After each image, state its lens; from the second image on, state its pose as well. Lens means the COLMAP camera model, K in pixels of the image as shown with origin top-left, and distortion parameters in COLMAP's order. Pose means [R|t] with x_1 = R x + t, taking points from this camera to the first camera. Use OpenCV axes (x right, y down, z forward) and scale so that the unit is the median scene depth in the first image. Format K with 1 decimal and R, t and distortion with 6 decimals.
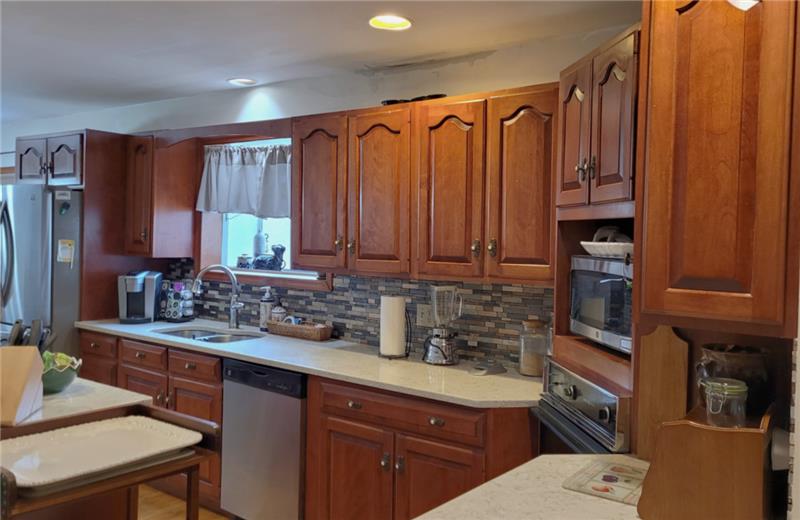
lens RADIAL K [[710.6, 0, 400.3], [0, 710.6, 254.1], [0, 0, 1]] dist [0.063344, -0.041770]
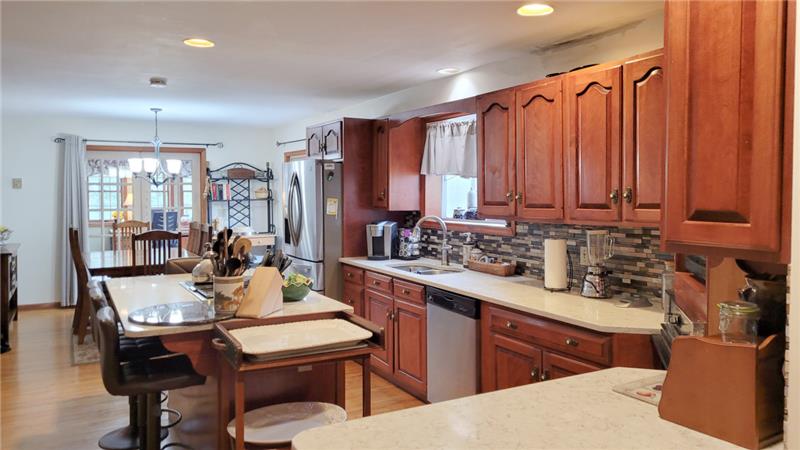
lens RADIAL K [[604.5, 0, 403.4], [0, 604.5, 222.6], [0, 0, 1]] dist [0.041202, -0.001476]
pose [[0.922039, -0.004617, -0.387069, 0.158666], [0.011166, 0.999830, 0.014671, 0.014851], [0.386935, -0.017849, 0.921934, -0.034022]]
